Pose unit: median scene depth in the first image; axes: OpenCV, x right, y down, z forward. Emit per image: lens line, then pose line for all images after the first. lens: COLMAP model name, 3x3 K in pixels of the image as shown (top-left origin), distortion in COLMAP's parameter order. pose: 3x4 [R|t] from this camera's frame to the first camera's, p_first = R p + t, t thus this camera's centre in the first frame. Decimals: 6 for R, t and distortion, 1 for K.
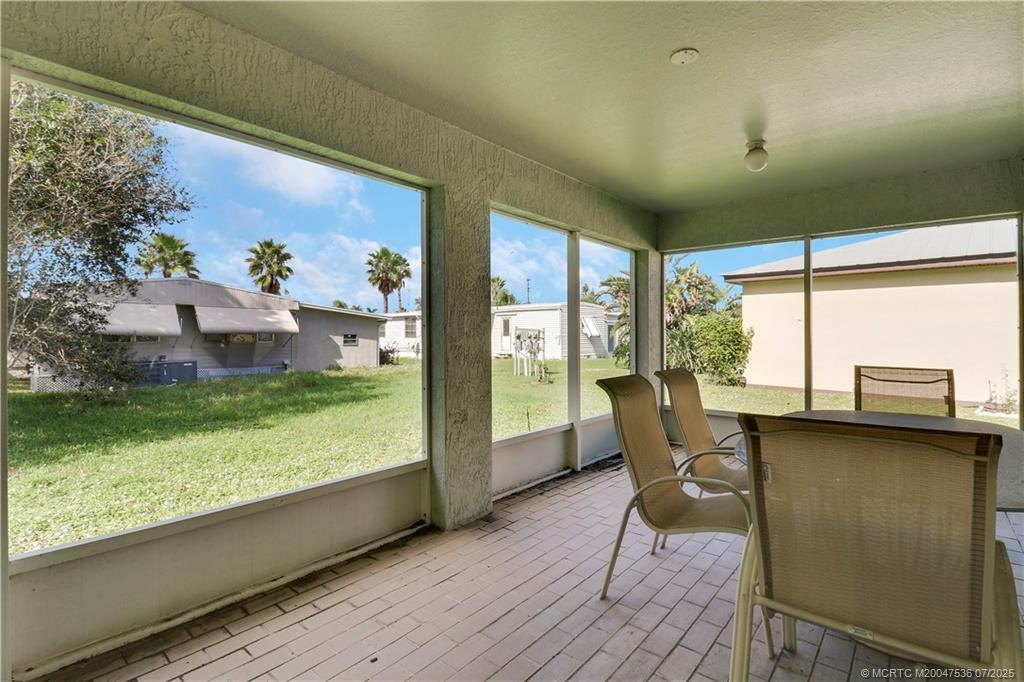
lens RADIAL K [[487.4, 0, 512.0], [0, 487.4, 341.0], [0, 0, 1]] dist [0.000425, 0.000040]
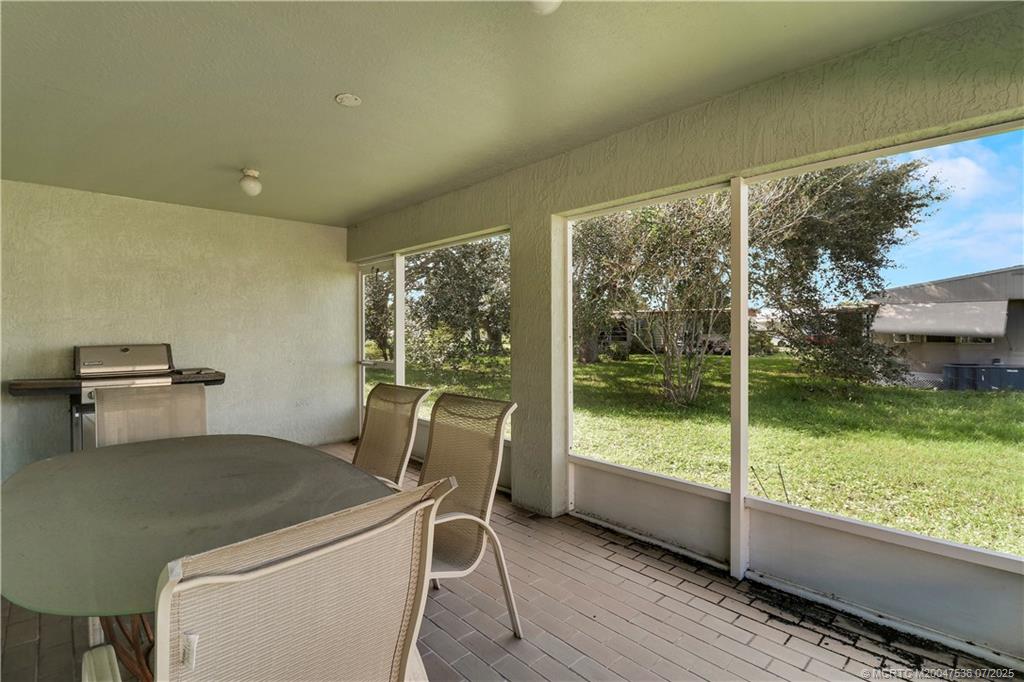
lens RADIAL K [[463.8, 0, 512.0], [0, 463.8, 341.0], [0, 0, 1]] dist [-0.000013, -0.000052]
pose [[-0.109823, 0.012819, -0.993868, 0.792510], [-0.004598, 0.999900, 0.013405, -0.036415], [0.993941, 0.006042, -0.109753, 0.844642]]
